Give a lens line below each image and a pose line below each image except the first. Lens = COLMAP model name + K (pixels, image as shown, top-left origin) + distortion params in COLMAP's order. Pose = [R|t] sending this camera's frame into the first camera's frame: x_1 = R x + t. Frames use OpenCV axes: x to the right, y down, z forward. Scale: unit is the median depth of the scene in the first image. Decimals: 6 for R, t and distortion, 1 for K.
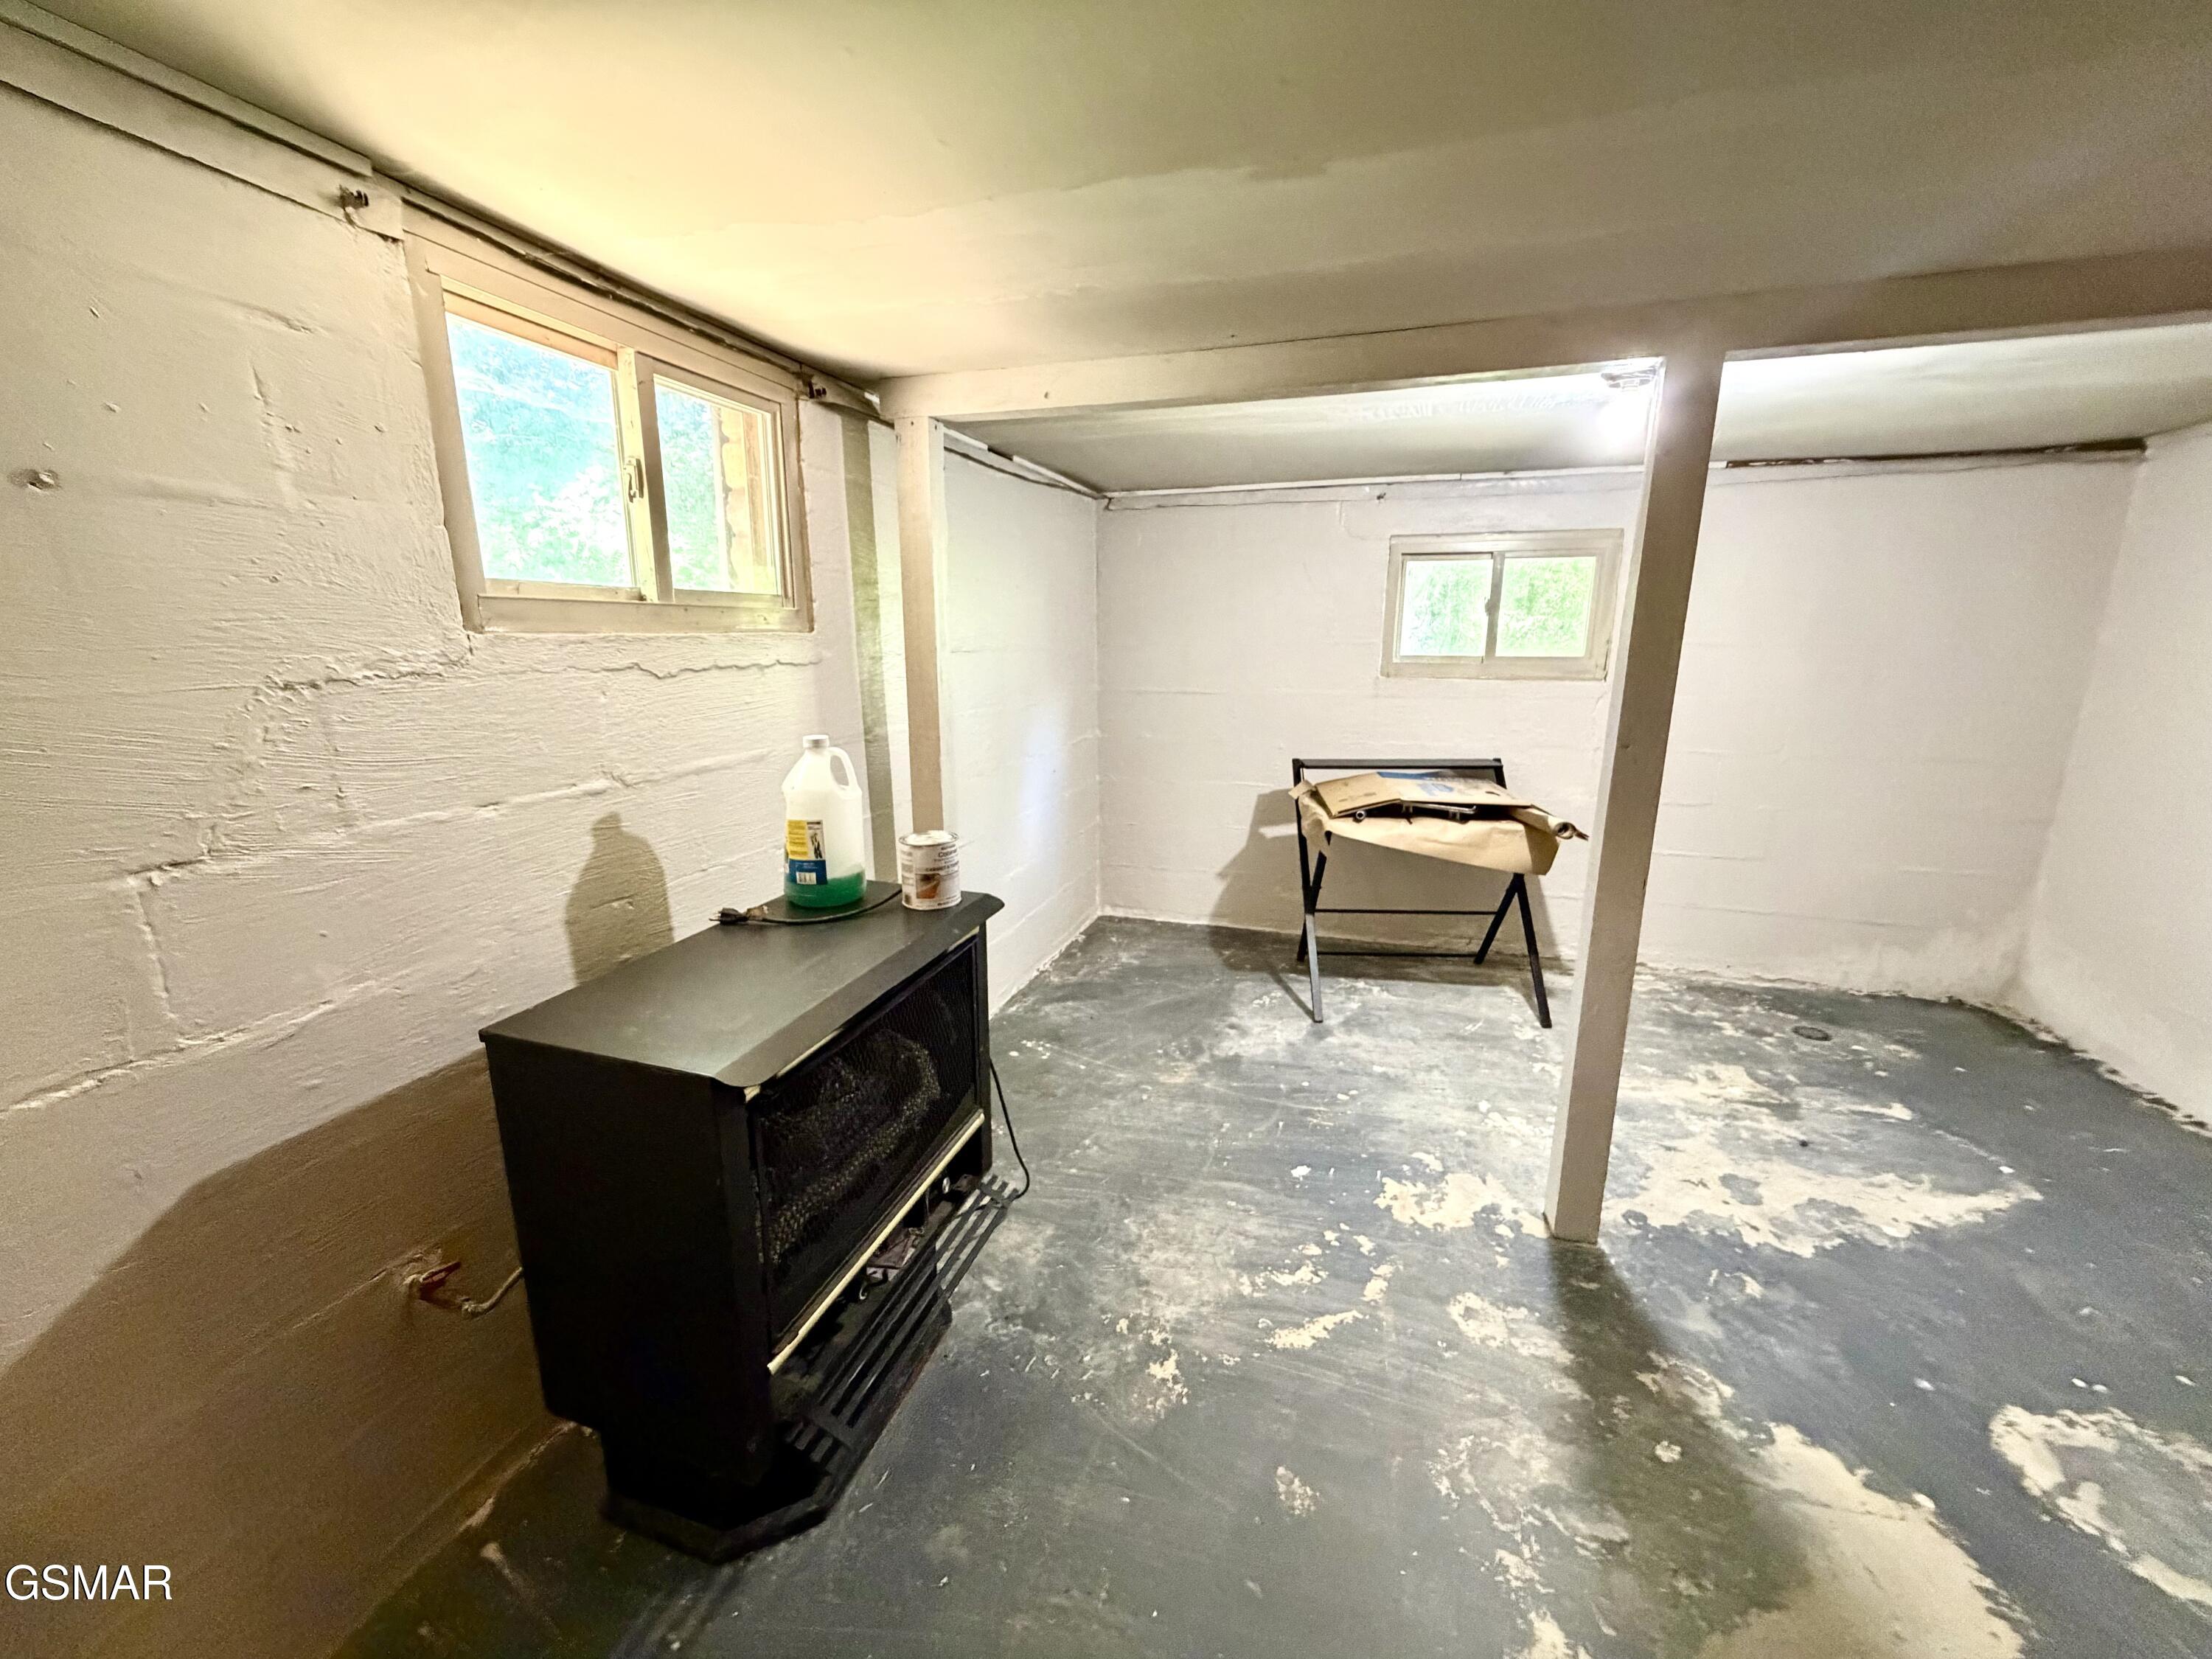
lens RADIAL K [[881.8, 0, 1101.5], [0, 881.8, 830.9], [0, 0, 1]] dist [-0.000282, 0.000109]
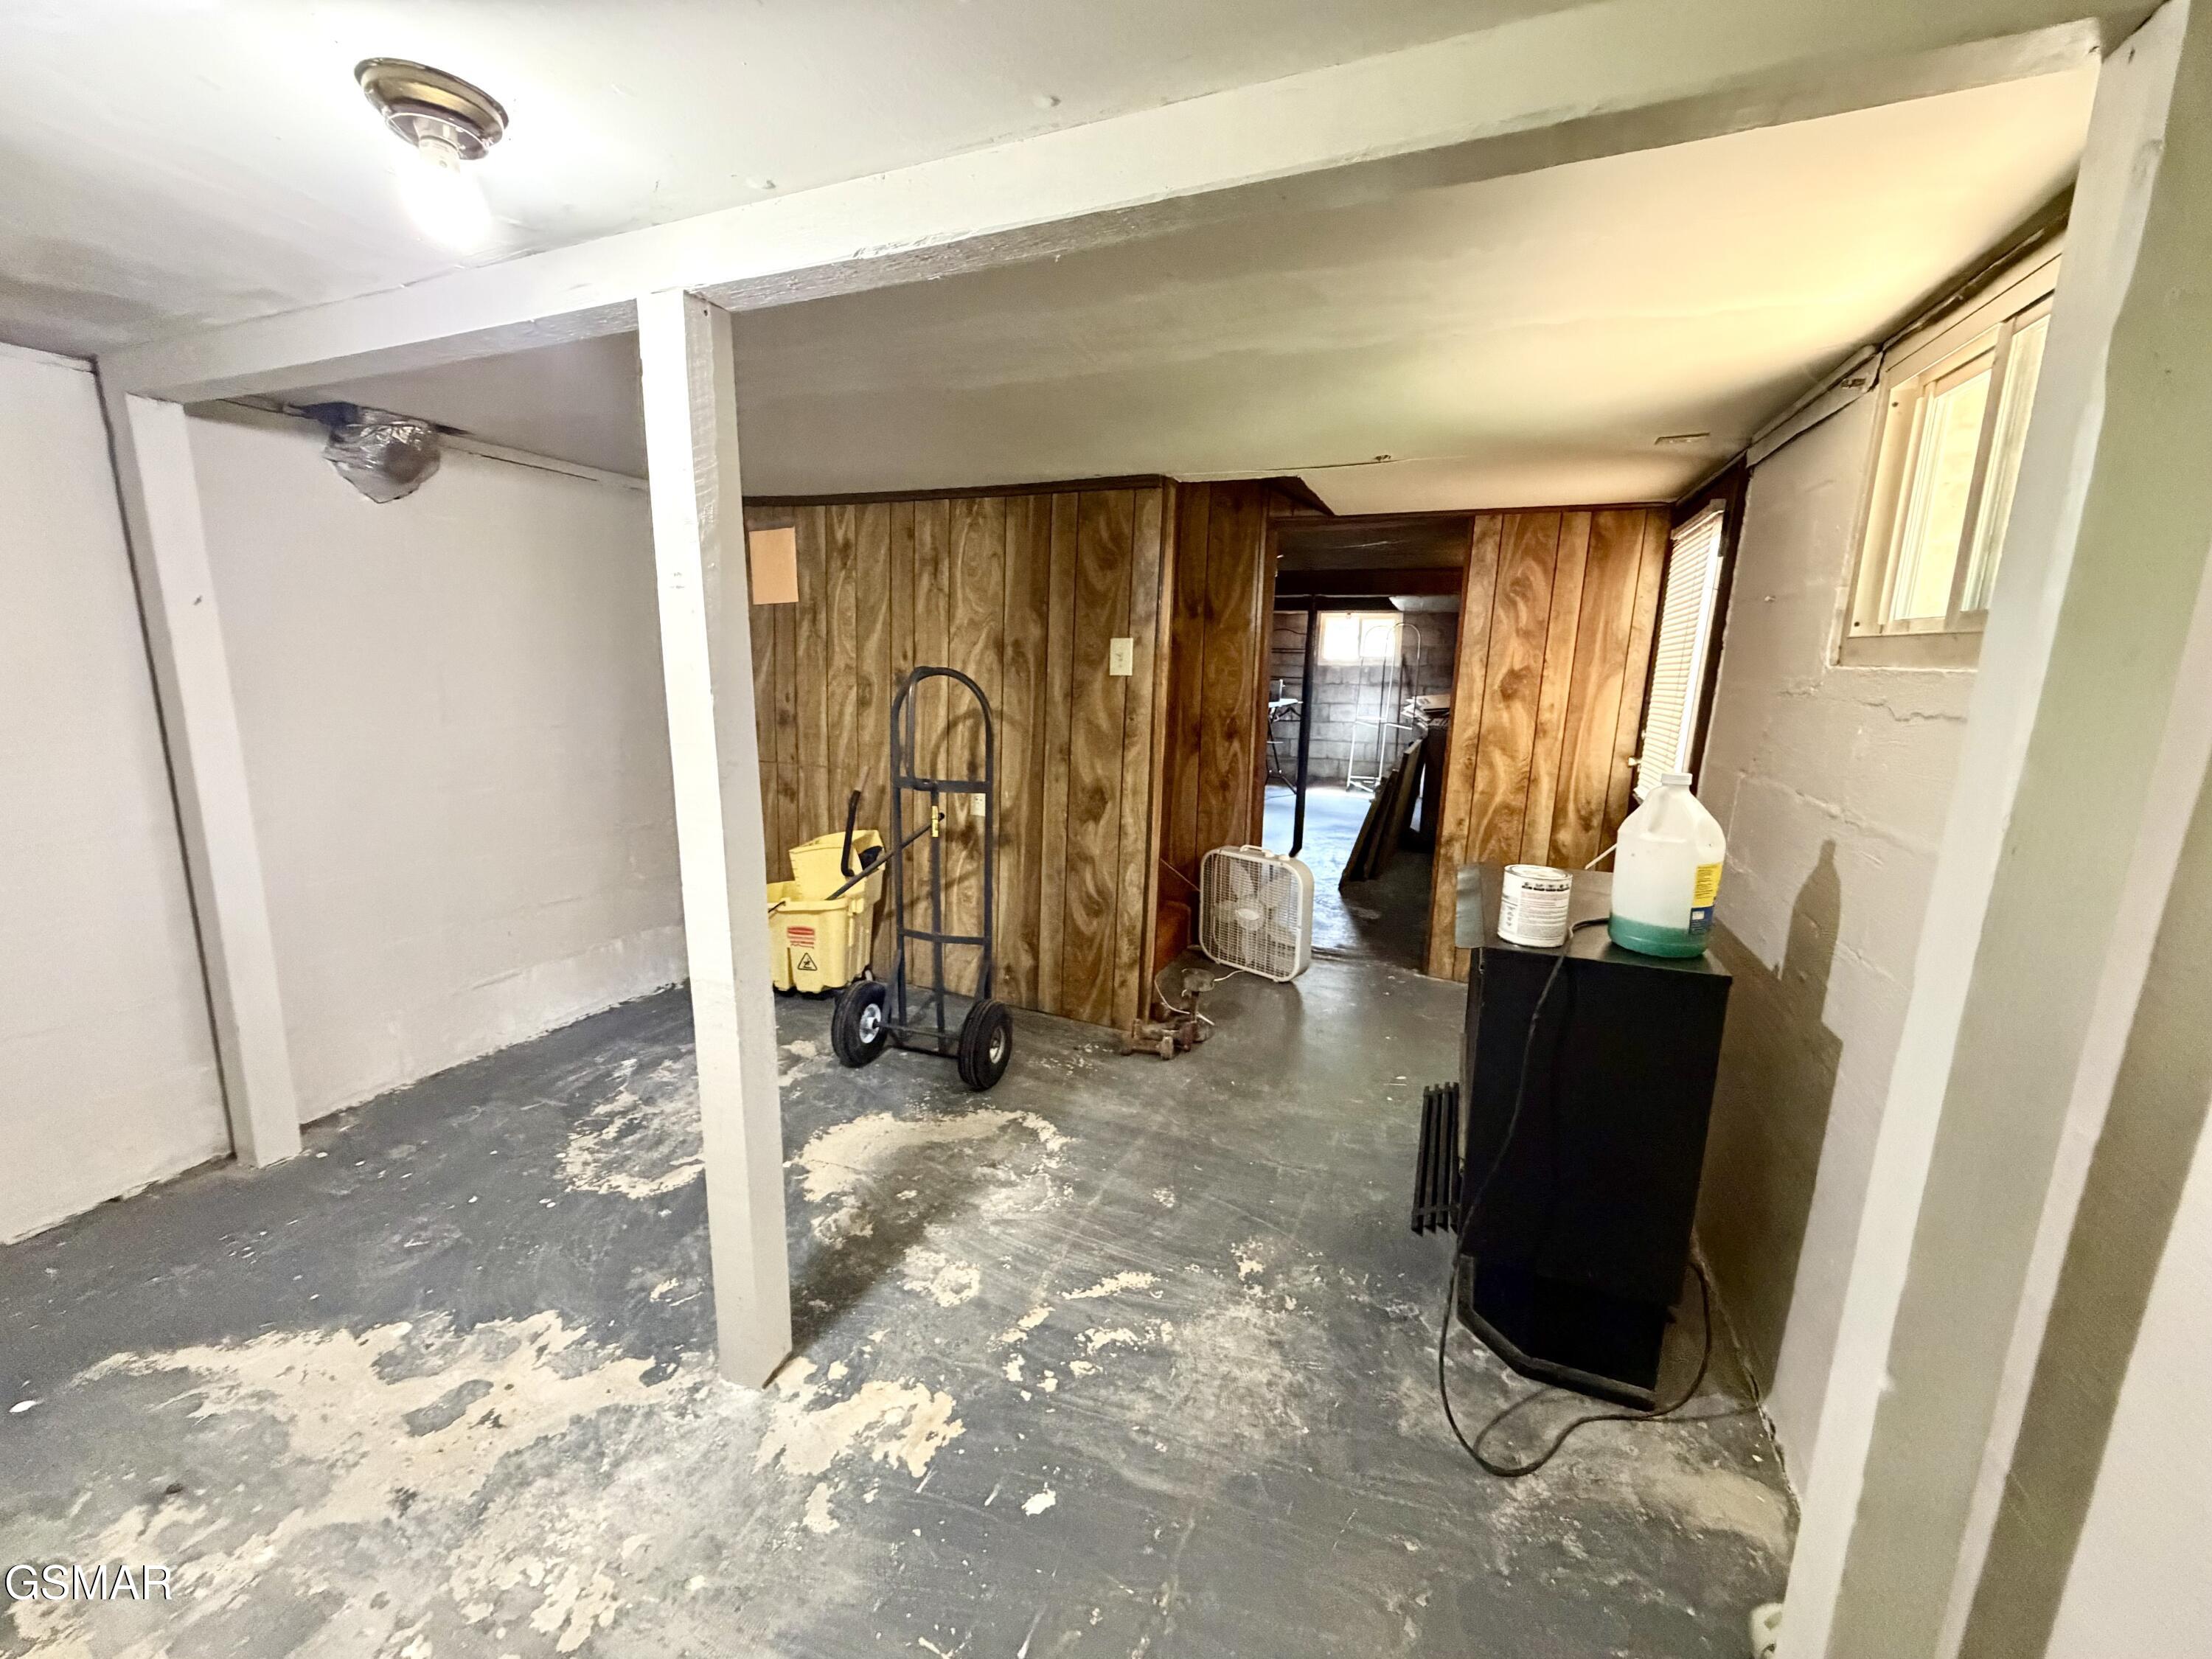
lens RADIAL K [[881.8, 0, 1101.5], [0, 881.8, 830.9], [0, 0, 1]] dist [-0.000282, 0.000109]
pose [[-0.997127, -0.034051, 0.067659, 0.194650], [-0.003328, 0.912086, 0.409985, -0.385681], [-0.075671, 0.408582, -0.909579, 1.714589]]
